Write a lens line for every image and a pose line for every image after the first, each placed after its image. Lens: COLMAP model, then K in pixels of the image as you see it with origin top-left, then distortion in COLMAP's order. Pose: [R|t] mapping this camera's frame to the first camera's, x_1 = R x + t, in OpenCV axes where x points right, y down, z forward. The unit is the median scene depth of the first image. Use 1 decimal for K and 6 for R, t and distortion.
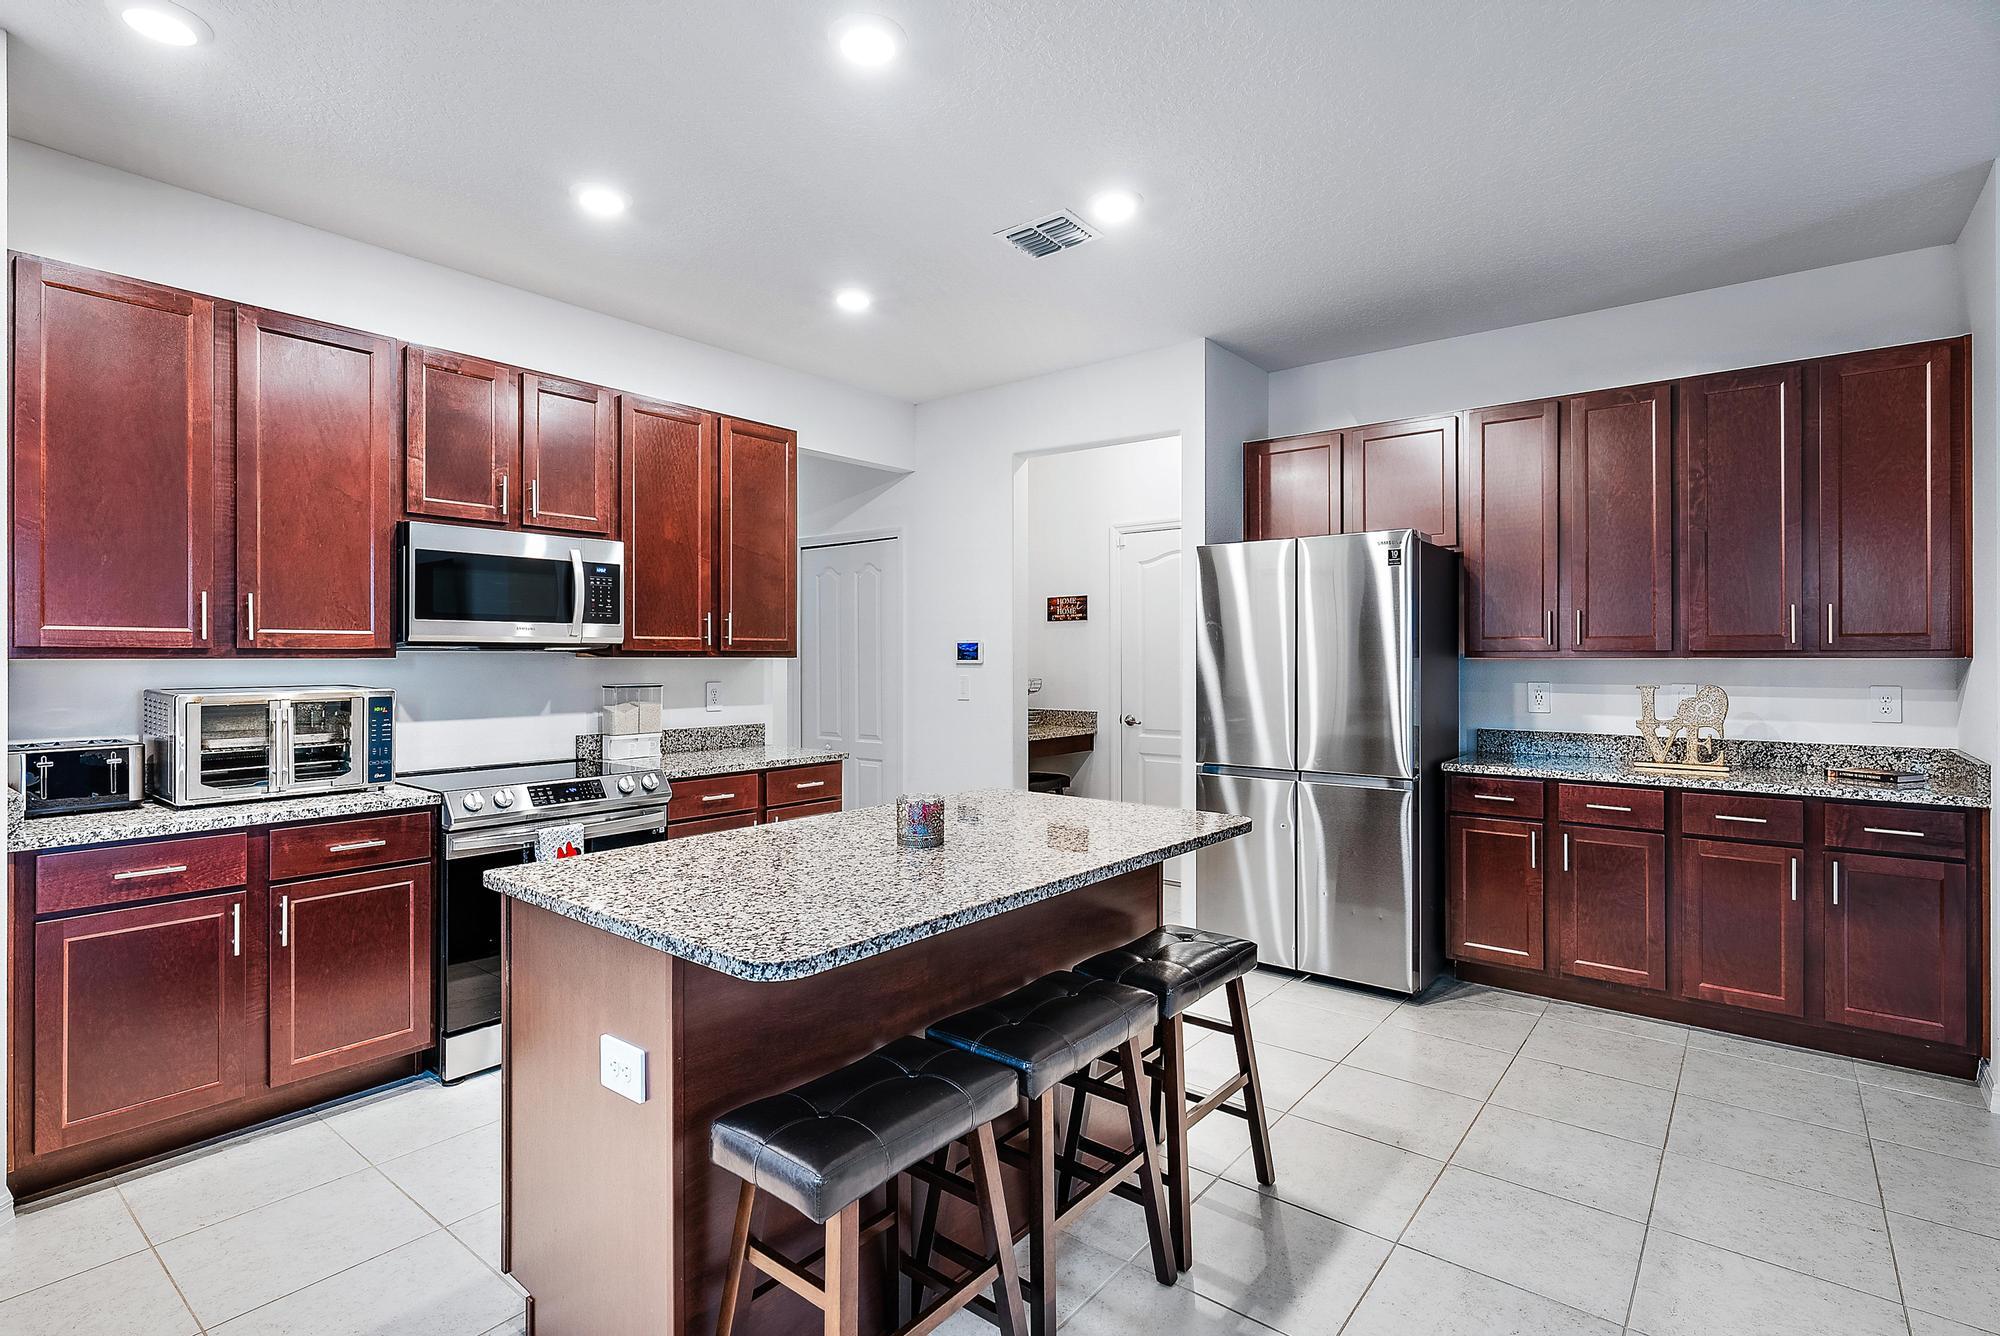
lens RADIAL K [[963.7, 0, 1009.3], [0, 963.7, 647.7], [0, 0, 1]] dist [-0.006553, -0.000489]
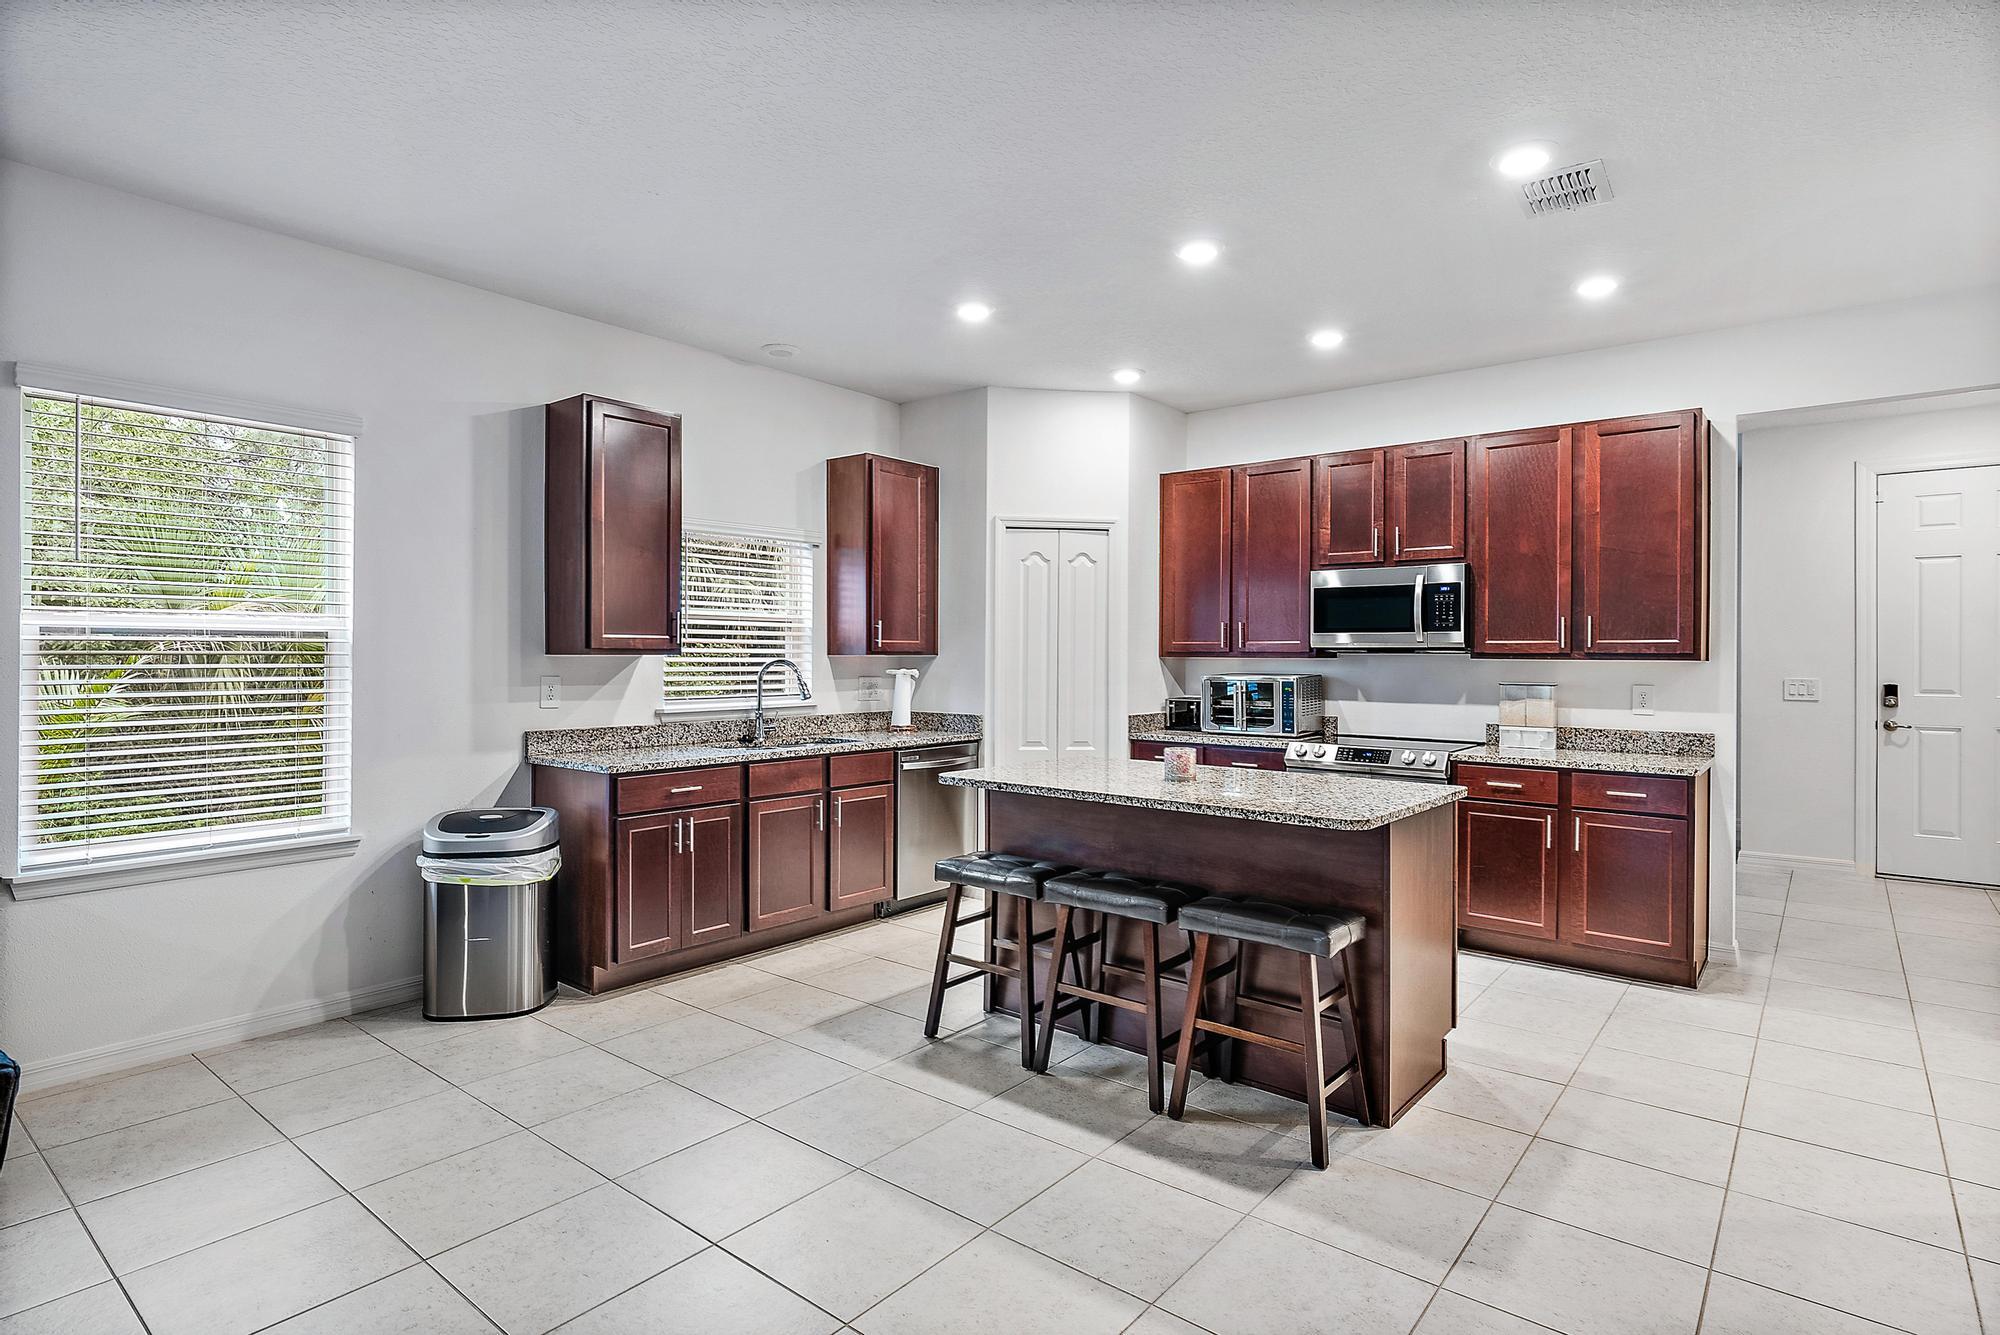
lens RADIAL K [[1024.5, 0, 1007.0], [0, 1024.5, 655.4], [0, 0, 1]] dist [0.005039, 0.000363]
pose [[-0.005710, -0.000081, -0.999984, 0.942877], [0.002591, 0.999997, -0.000096, 0.004842], [0.999980, -0.002591, -0.005710, 0.459904]]
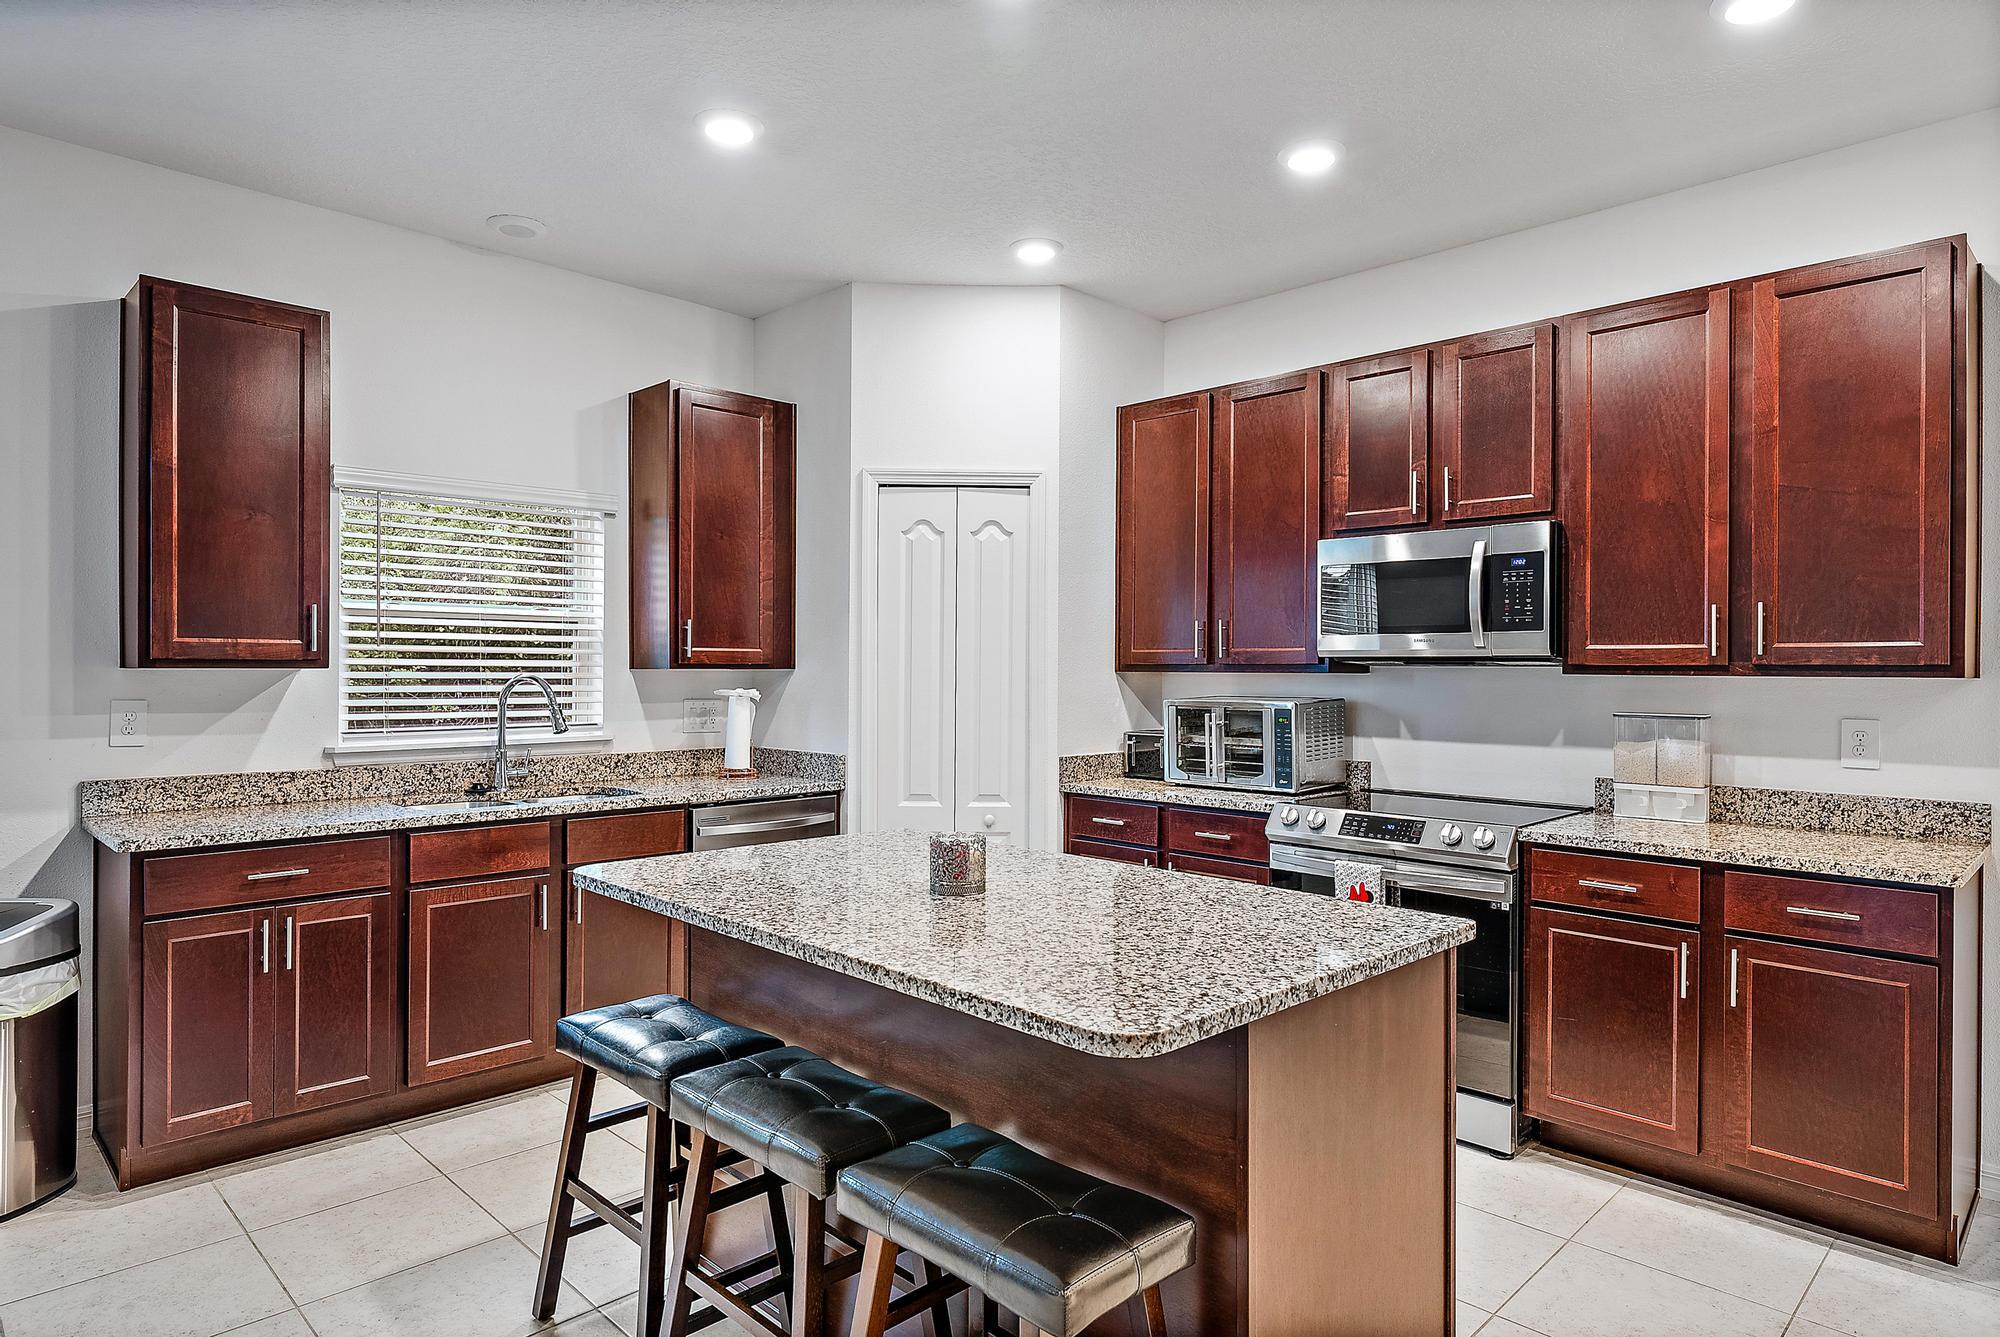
lens RADIAL K [[1139.0, 0, 999.5], [0, 1139.0, 666.5], [0, 0, 1]] dist [0.005962, -0.002032]
pose [[-0.113866, -0.003317, -0.993491, 0.559782], [0.002826, 0.999989, -0.003663, 0.006512], [0.993492, -0.003225, -0.113856, 0.716904]]
